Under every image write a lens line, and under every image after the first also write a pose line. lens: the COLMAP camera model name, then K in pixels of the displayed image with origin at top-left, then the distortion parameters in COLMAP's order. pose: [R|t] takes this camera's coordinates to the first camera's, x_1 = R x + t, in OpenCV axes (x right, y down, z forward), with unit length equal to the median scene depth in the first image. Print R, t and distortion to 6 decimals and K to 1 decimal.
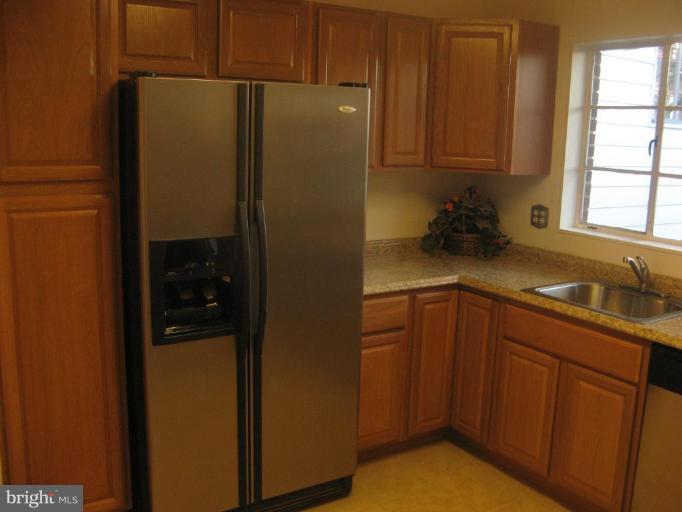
lens RADIAL K [[689.1, 0, 337.5], [0, 689.1, 252.1], [0, 0, 1]] dist [-0.107603, 0.000000]
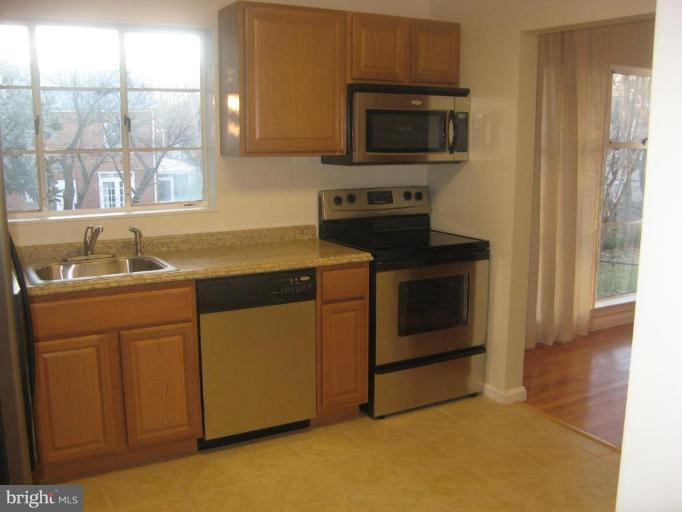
lens RADIAL K [[689.1, 0, 342.4], [0, 689.1, 255.3], [0, 0, 1]] dist [-0.107603, 0.000000]
pose [[0.063847, -0.202025, 0.977297, -0.542040], [0.180270, 0.965520, 0.187813, -0.072260], [-0.981543, 0.164186, 0.098065, 0.458655]]
